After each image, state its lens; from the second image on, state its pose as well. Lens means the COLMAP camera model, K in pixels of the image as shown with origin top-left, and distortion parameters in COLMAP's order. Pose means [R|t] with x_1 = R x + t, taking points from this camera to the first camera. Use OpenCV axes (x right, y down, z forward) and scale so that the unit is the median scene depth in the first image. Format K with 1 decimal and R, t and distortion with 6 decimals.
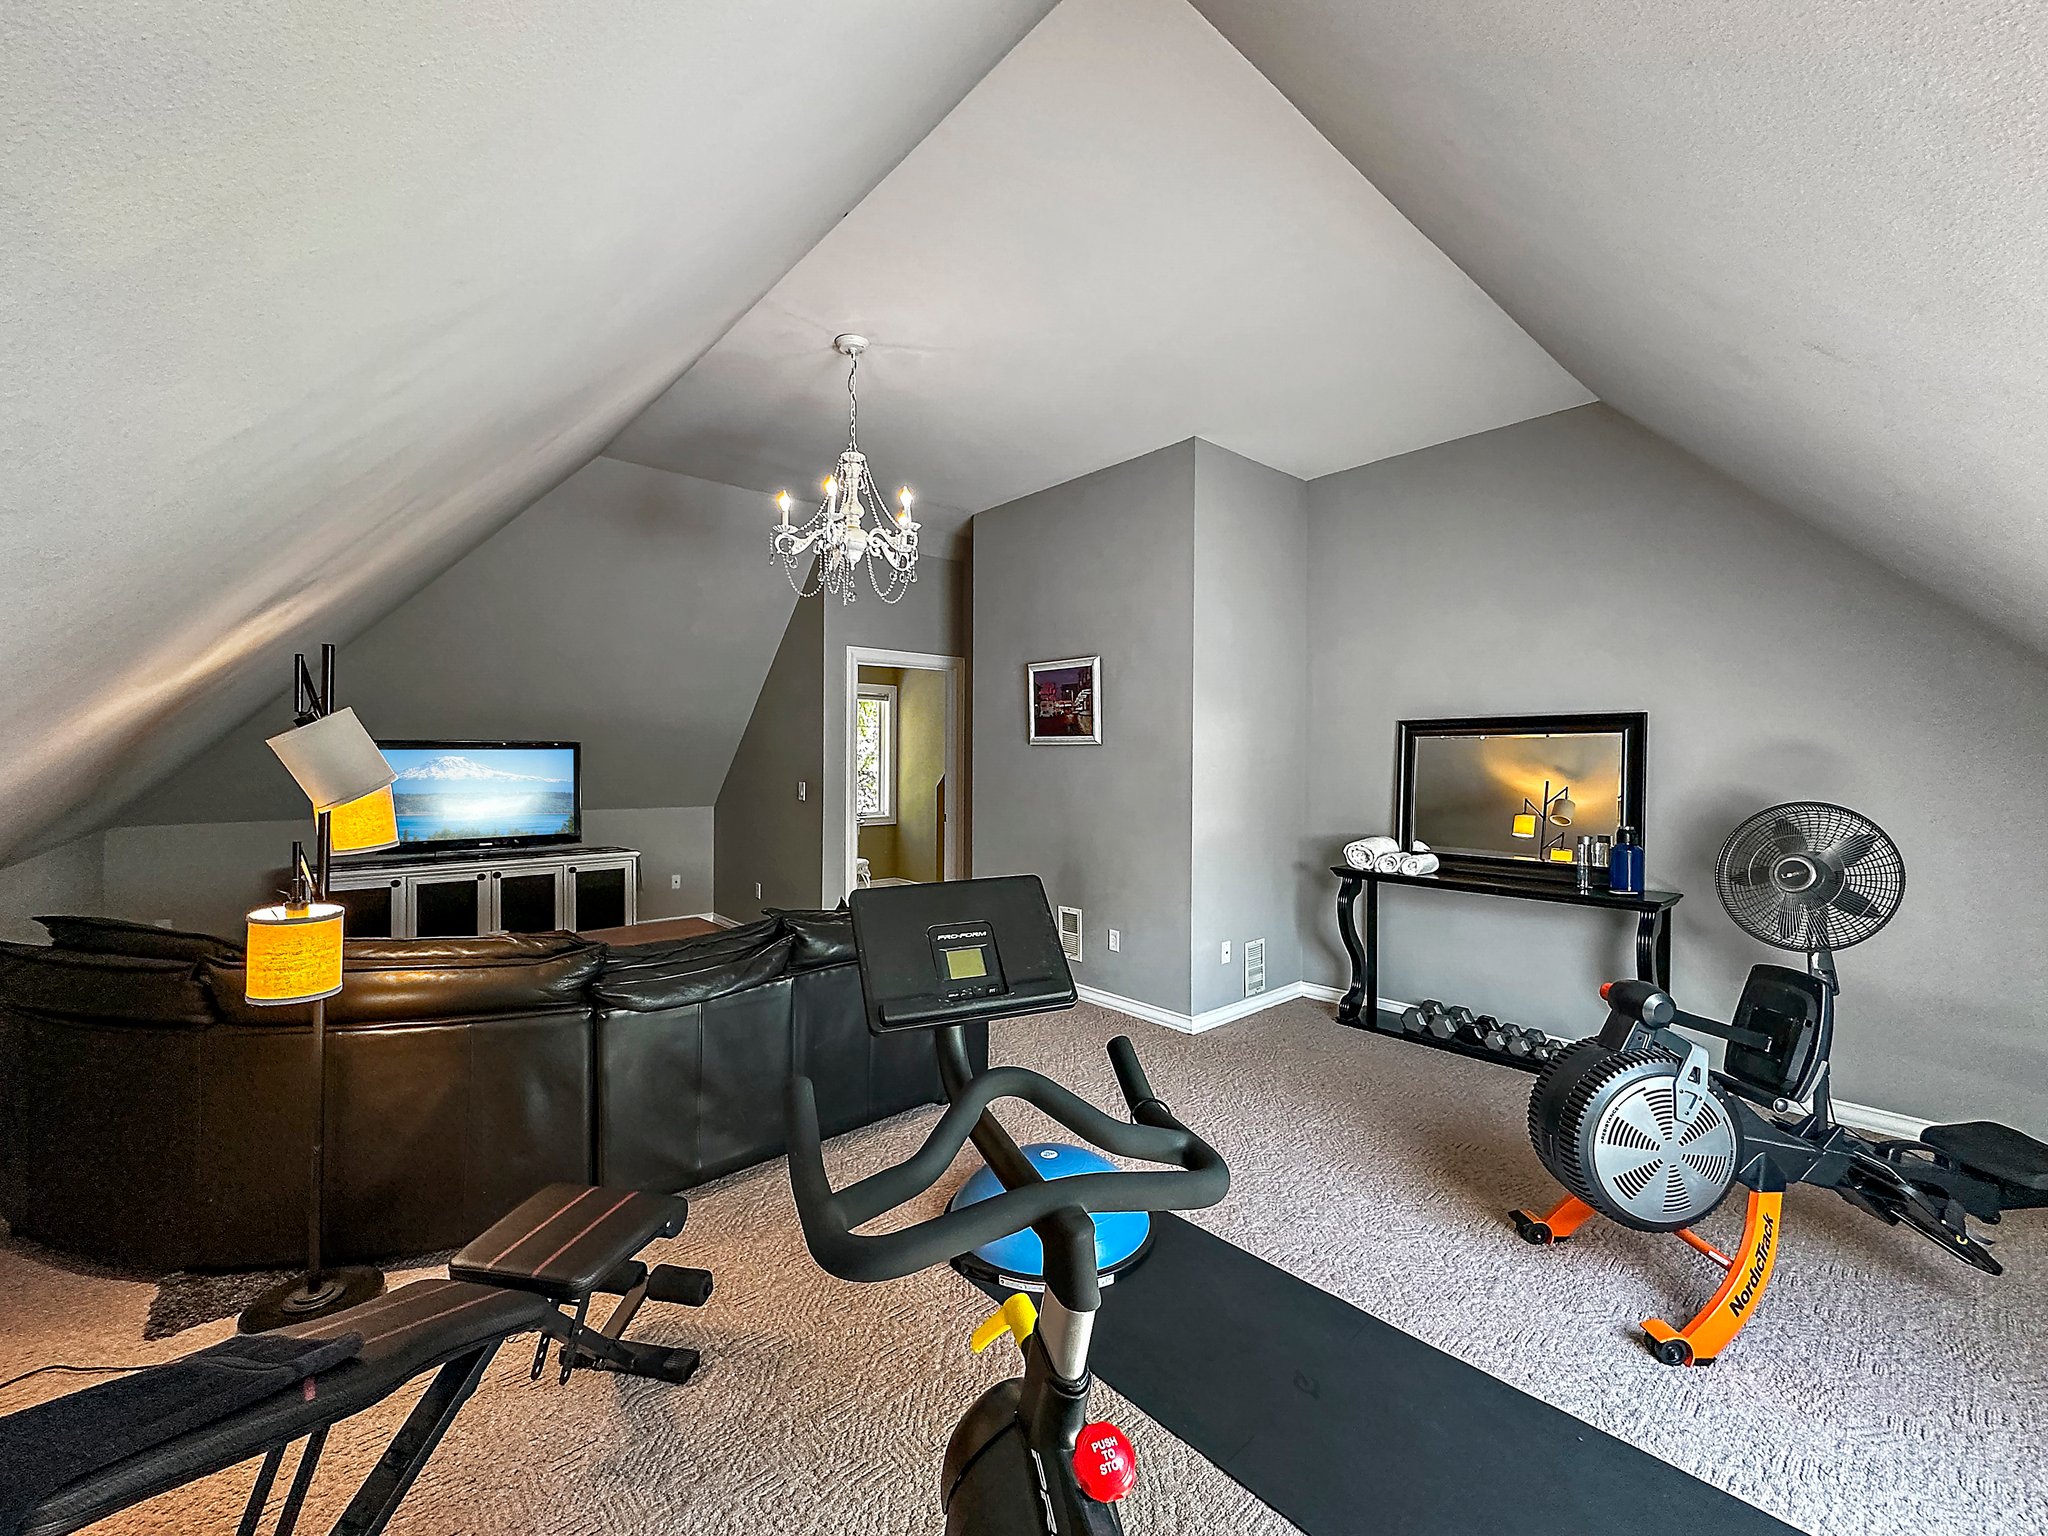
lens RADIAL K [[828.4, 0, 1024.0], [0, 828.4, 768.0], [0, 0, 1]] dist [0.000093, -0.000002]
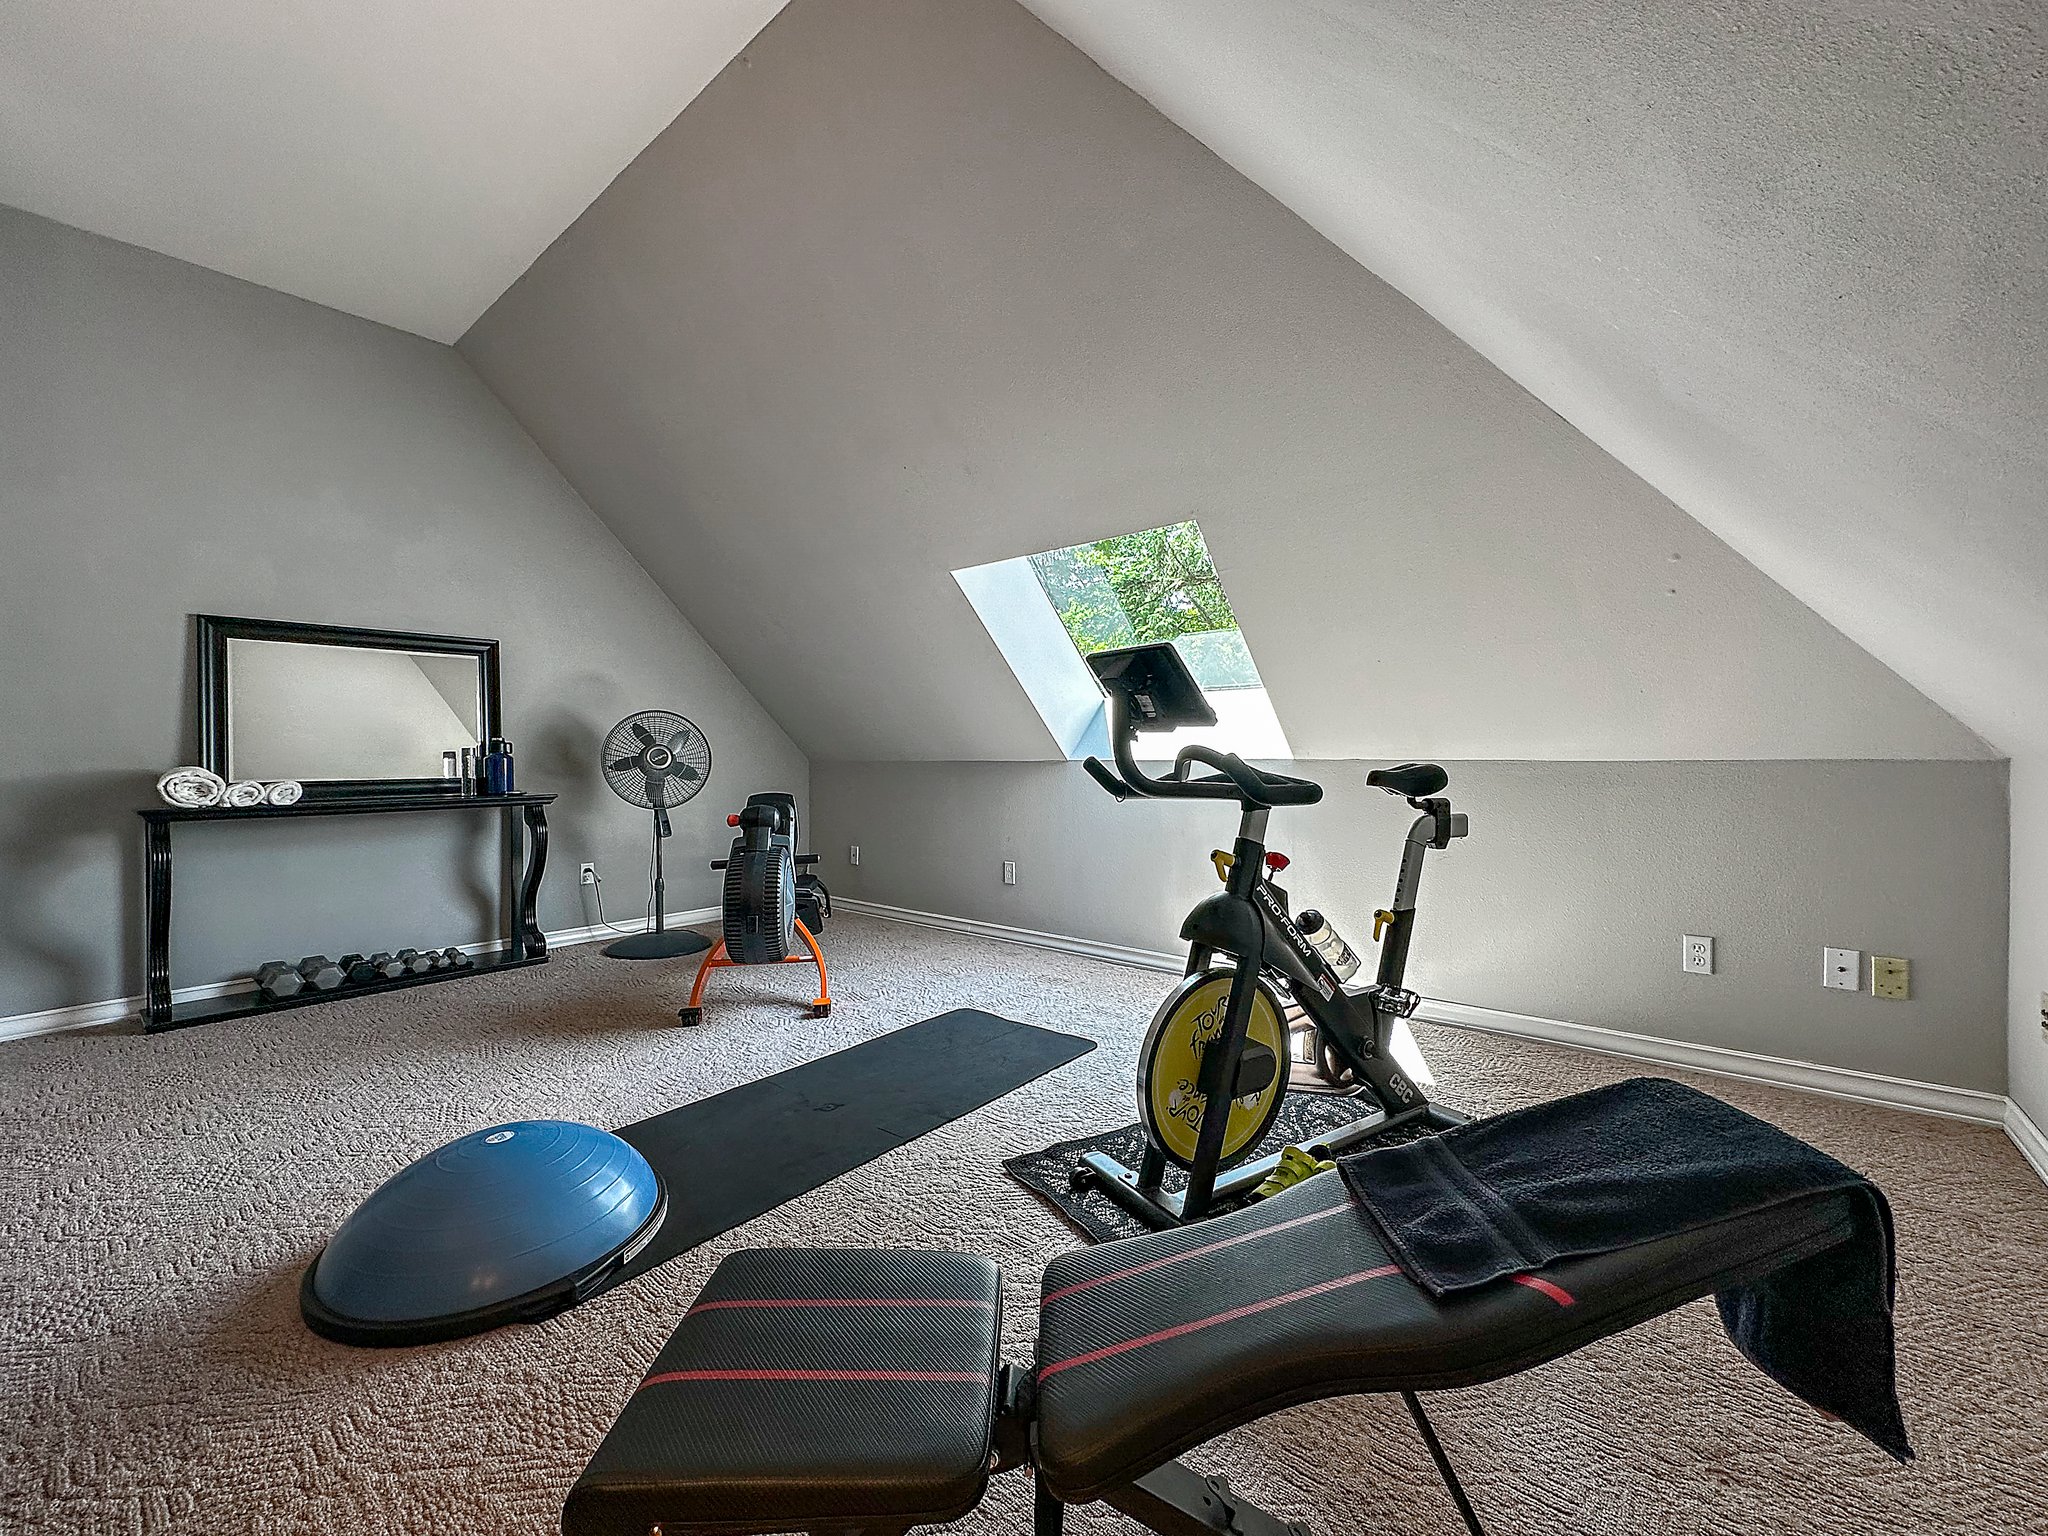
lens RADIAL K [[828.4, 0, 1024.0], [0, 828.4, 768.0], [0, 0, 1]] dist [0.000093, -0.000002]
pose [[-0.157176, -0.018593, 0.987396, -0.492449], [0.016788, 0.999628, 0.021496, 0.094378], [-0.987428, 0.019955, -0.156805, 0.443712]]
